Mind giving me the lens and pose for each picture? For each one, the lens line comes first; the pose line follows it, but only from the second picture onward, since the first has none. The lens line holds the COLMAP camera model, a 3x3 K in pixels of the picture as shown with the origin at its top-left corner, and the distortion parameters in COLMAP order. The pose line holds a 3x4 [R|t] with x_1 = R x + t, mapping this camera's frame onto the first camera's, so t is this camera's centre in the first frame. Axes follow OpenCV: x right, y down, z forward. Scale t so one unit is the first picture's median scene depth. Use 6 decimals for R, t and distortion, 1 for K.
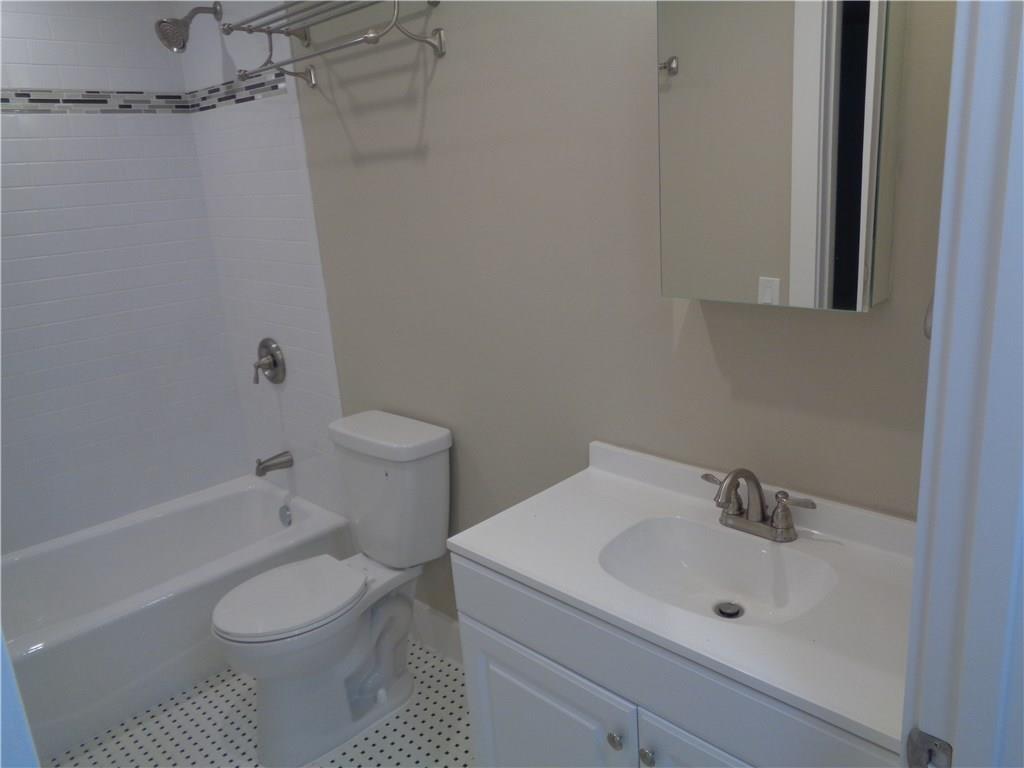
lens RADIAL K [[765.5, 0, 517.7], [0, 765.5, 381.6], [0, 0, 1]] dist [-0.000059, 0.002279]
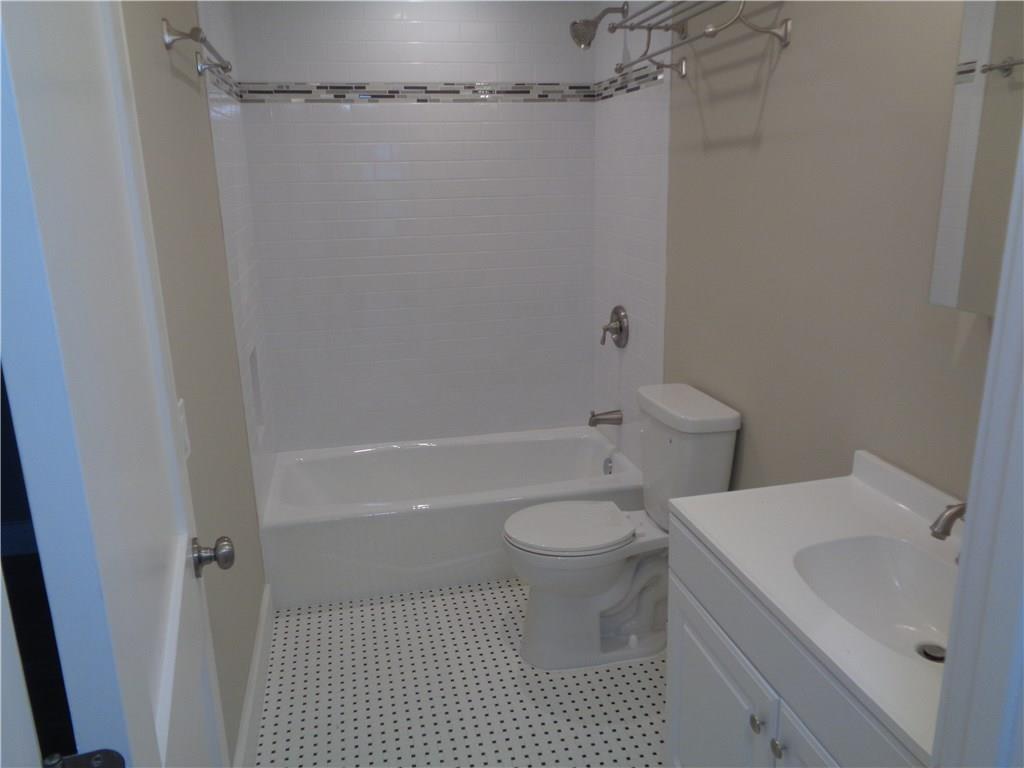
lens RADIAL K [[765.5, 0, 517.7], [0, 765.5, 381.6], [0, 0, 1]] dist [-0.000059, 0.002279]
pose [[0.841748, 0.185037, -0.507171, 0.150257], [-0.176455, 0.982130, 0.065461, 0.005342], [0.510220, 0.034391, 0.859356, -0.027401]]
